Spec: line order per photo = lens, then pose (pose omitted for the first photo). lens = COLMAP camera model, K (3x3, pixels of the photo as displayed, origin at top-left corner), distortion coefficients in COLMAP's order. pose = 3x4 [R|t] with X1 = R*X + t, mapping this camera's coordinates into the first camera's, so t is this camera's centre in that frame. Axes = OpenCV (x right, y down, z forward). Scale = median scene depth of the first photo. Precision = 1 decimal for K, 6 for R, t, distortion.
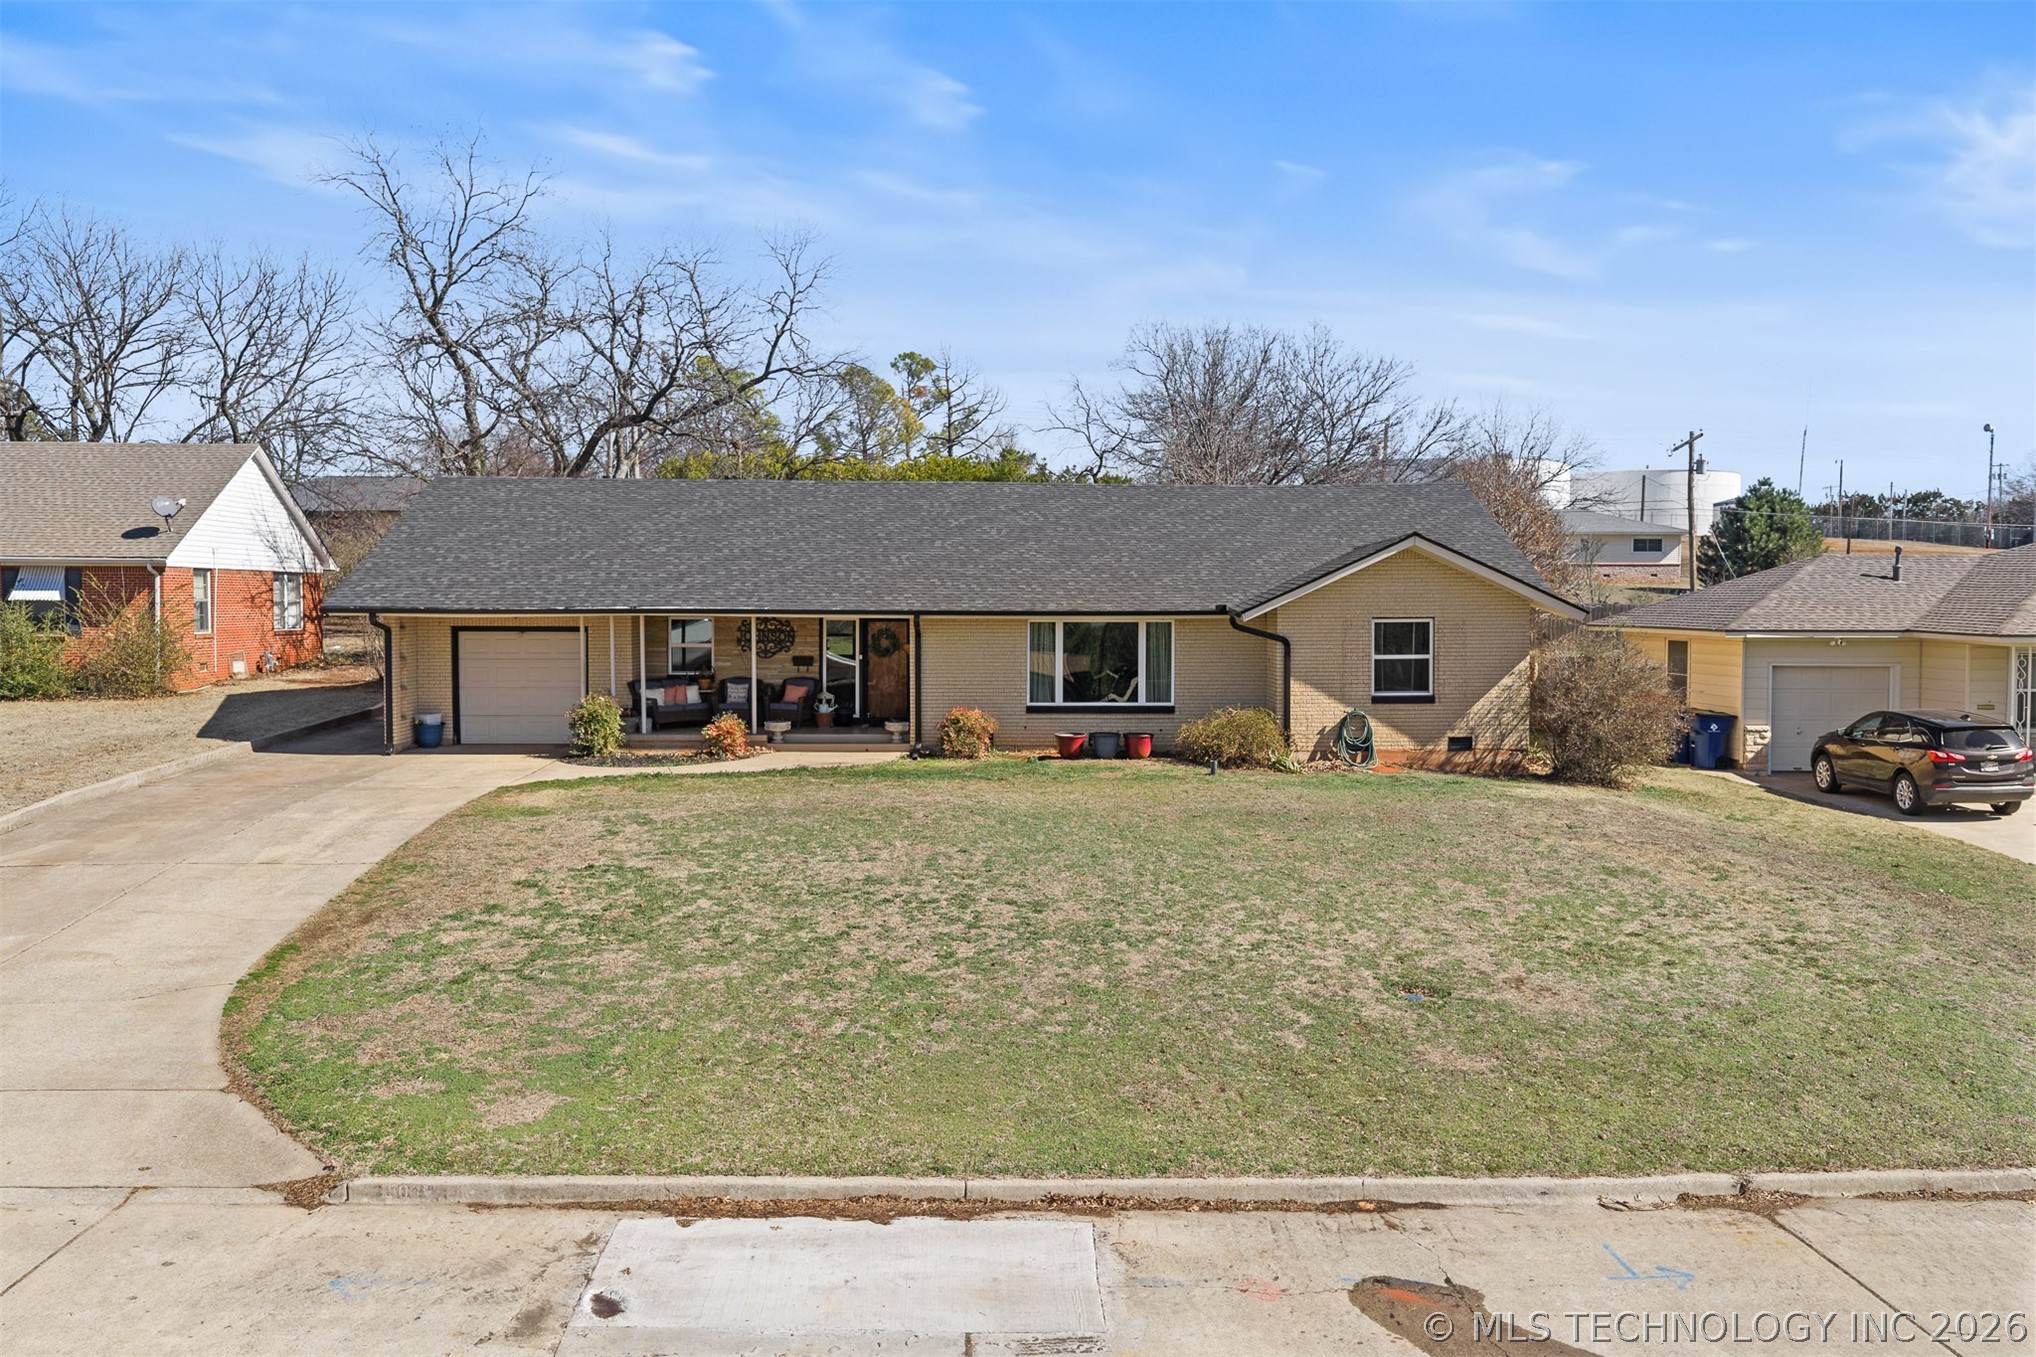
lens RADIAL K [[1686.6, 0, 1018.1], [0, 1686.6, 686.2], [0, 0, 1]] dist [0.034733, -0.006764]
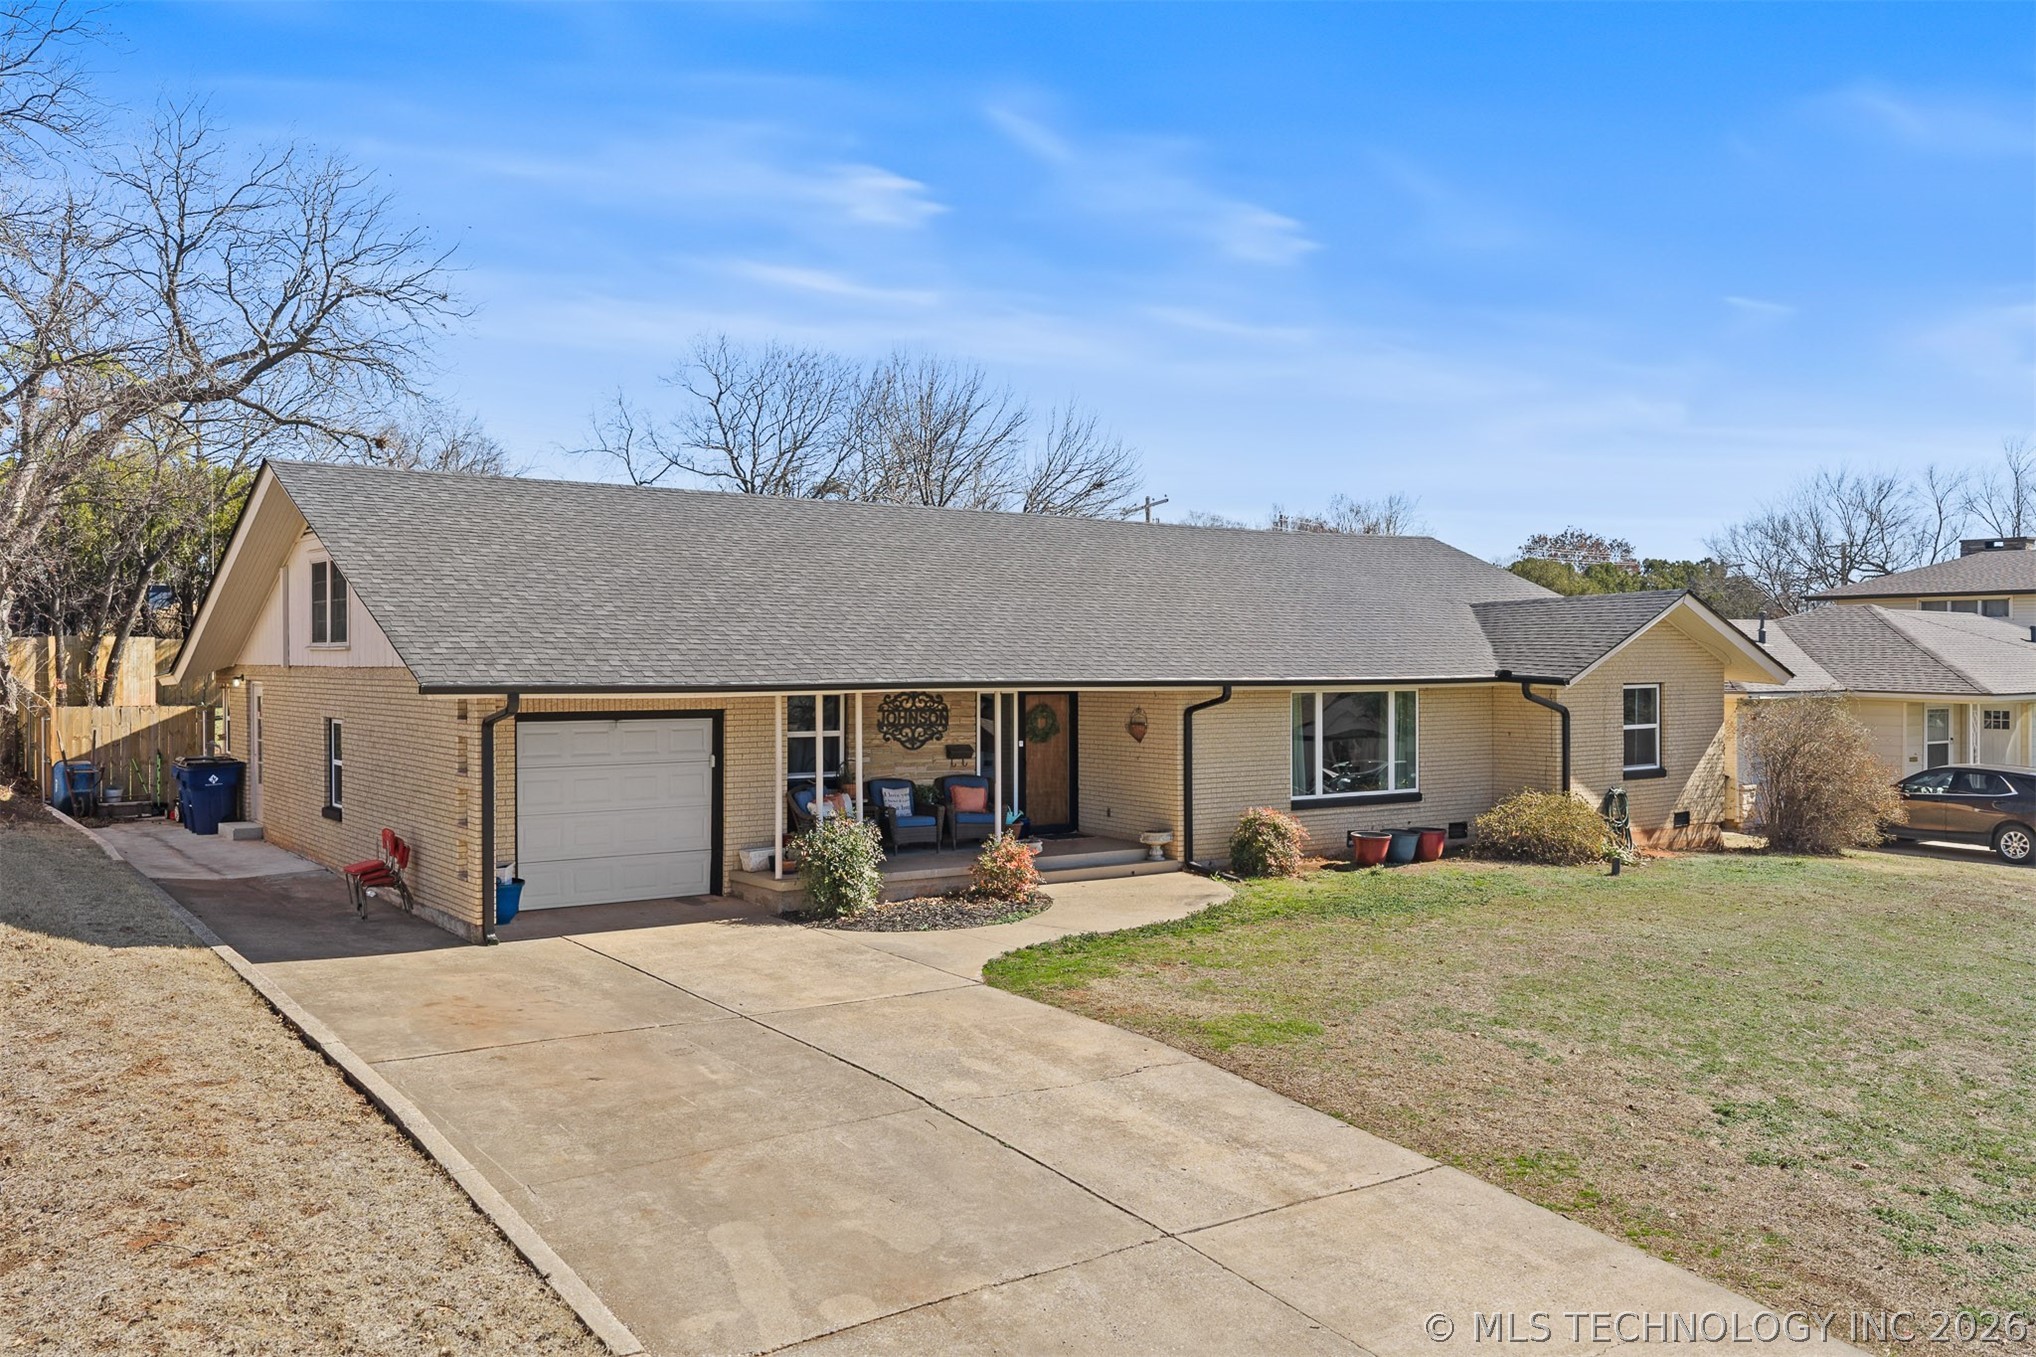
lens RADIAL K [[1686.6, 0, 1016.4], [0, 1686.6, 677.2], [0, 0, 1]] dist [0.034733, -0.006764]
pose [[0.823995, -0.007574, 0.566546, -0.549223], [0.030039, 0.999088, -0.030332, -0.025992], [-0.565800, 0.042012, 0.823472, 0.436518]]
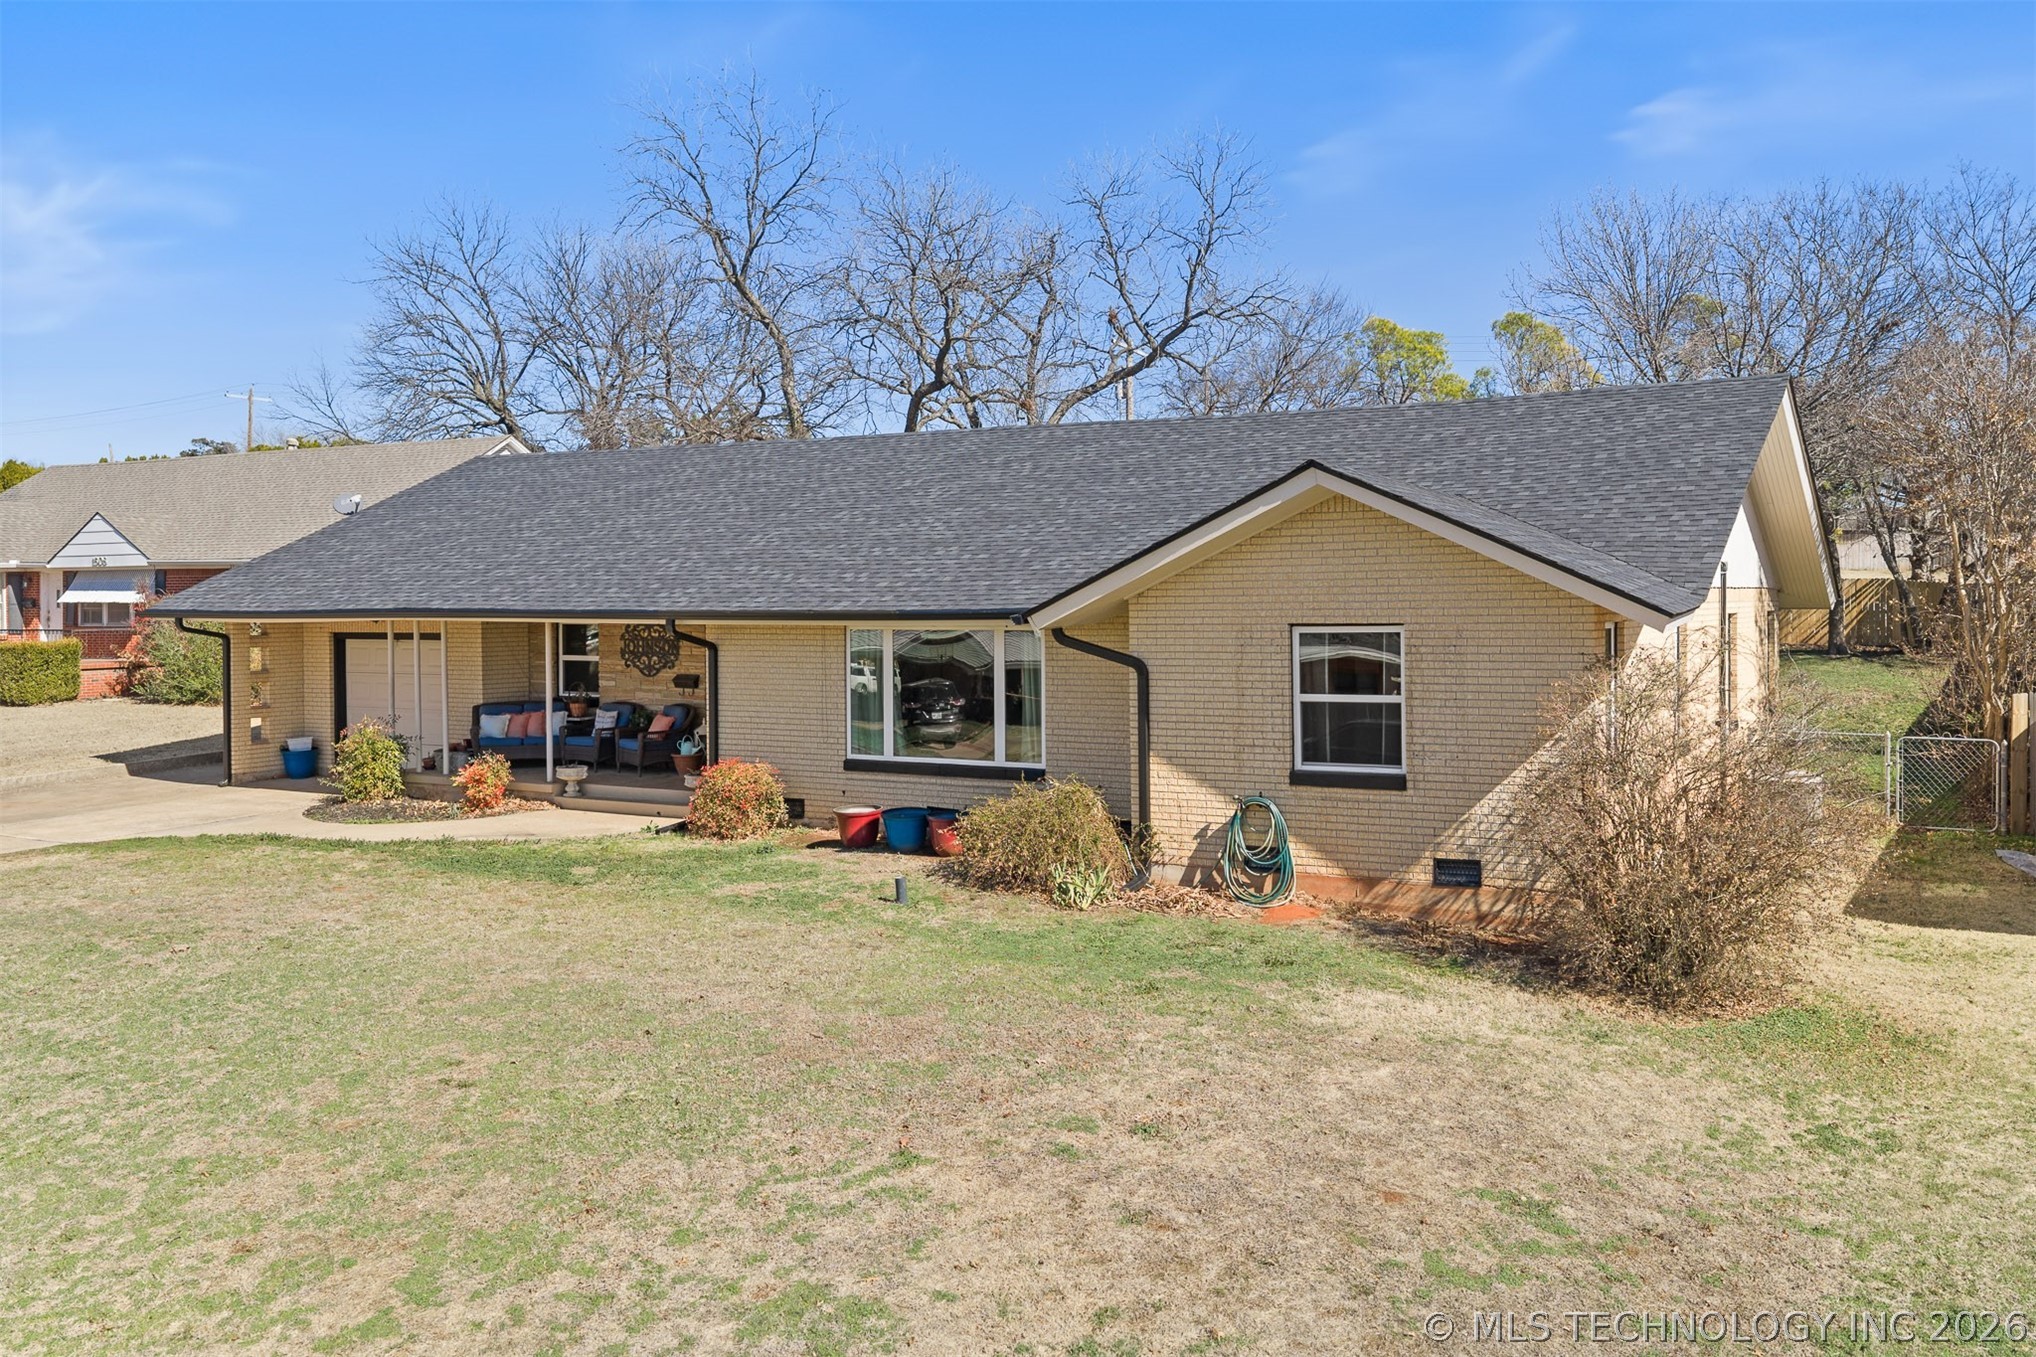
lens RADIAL K [[1686.6, 0, 1030.7], [0, 1686.6, 661.1], [0, 0, 1]] dist [0.034733, -0.006764]
pose [[0.853289, 0.012947, -0.521277, 0.409673], [-0.019676, 0.999779, -0.007377, -0.022913], [0.521067, 0.016552, 0.853355, 0.493066]]
